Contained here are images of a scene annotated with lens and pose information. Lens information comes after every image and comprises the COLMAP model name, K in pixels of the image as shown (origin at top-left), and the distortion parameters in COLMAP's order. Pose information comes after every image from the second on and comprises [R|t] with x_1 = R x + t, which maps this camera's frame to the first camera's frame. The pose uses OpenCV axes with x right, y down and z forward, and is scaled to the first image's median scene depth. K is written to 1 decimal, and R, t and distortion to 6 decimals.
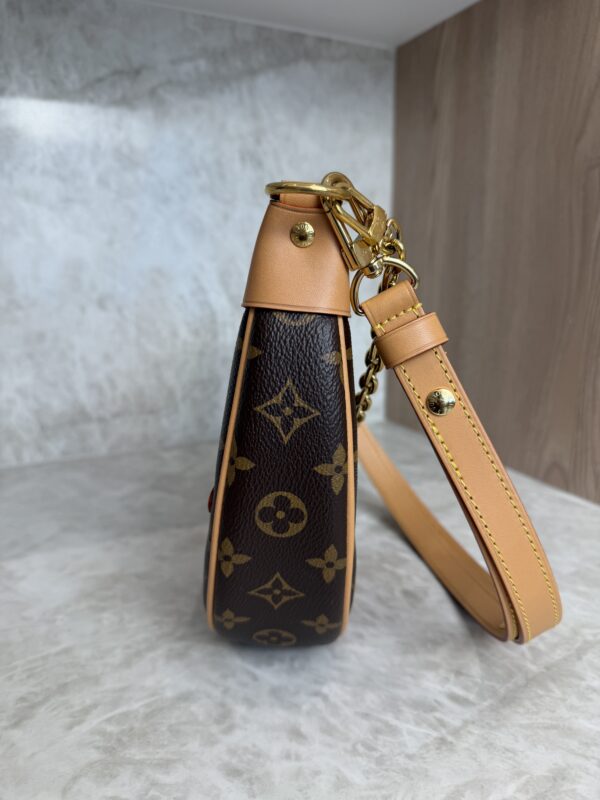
lens RADIAL K [[595.9, 0, 298.0], [0, 595.9, 401.2], [0, 0, 1]] dist [-0.040870, 0.008030]
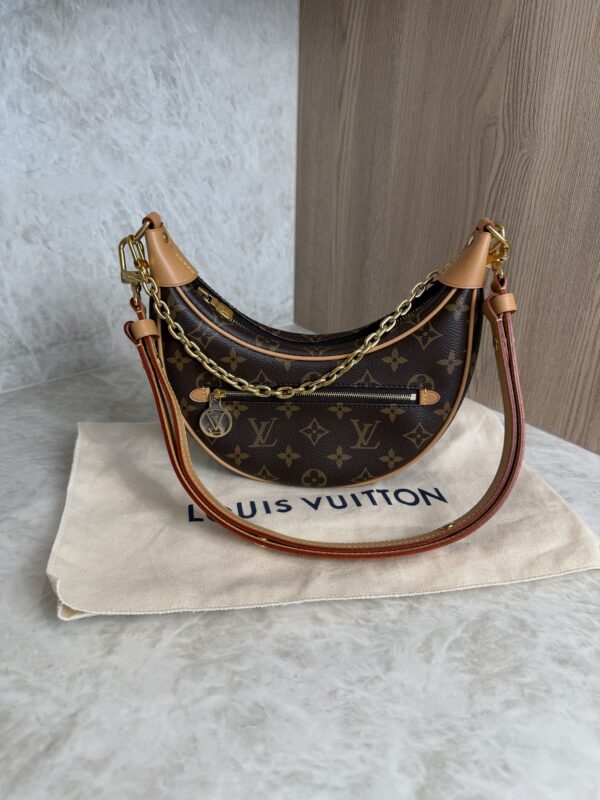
lens RADIAL K [[581.0, 0, 307.0], [0, 581.0, 397.5], [0, 0, 1]] dist [-0.019238, 0.001258]
pose [[0.966522, -0.085856, 0.241791, -0.313933], [0.023757, 0.968252, 0.248843, -0.309984], [-0.255480, -0.234768, 0.937877, -0.196295]]
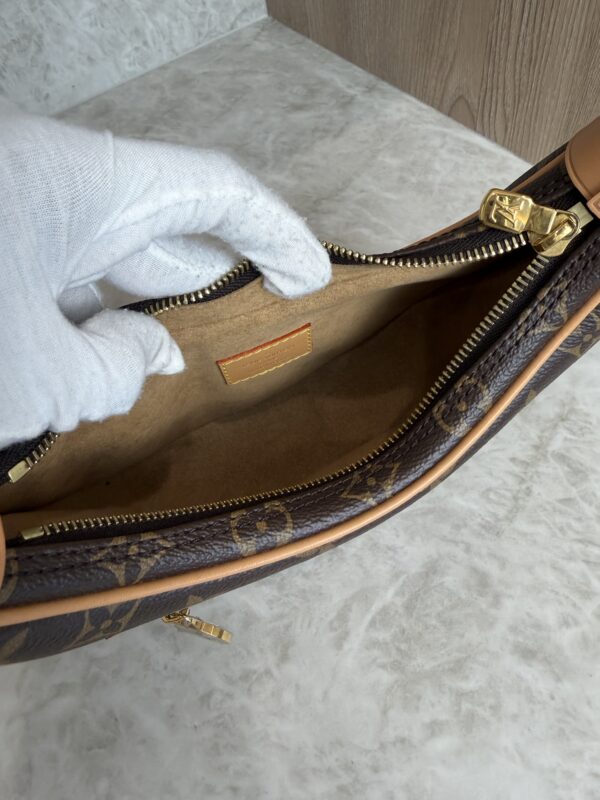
lens RADIAL K [[591.0, 0, 297.4], [0, 591.0, 307.3], [0, 0, 1]] dist [0.015301, 0.003292]
pose [[0.975119, -0.220454, 0.023296, 0.243308], [0.157467, 0.762788, 0.627183, -0.490085], [-0.156035, -0.607910, 0.778523, 0.384202]]
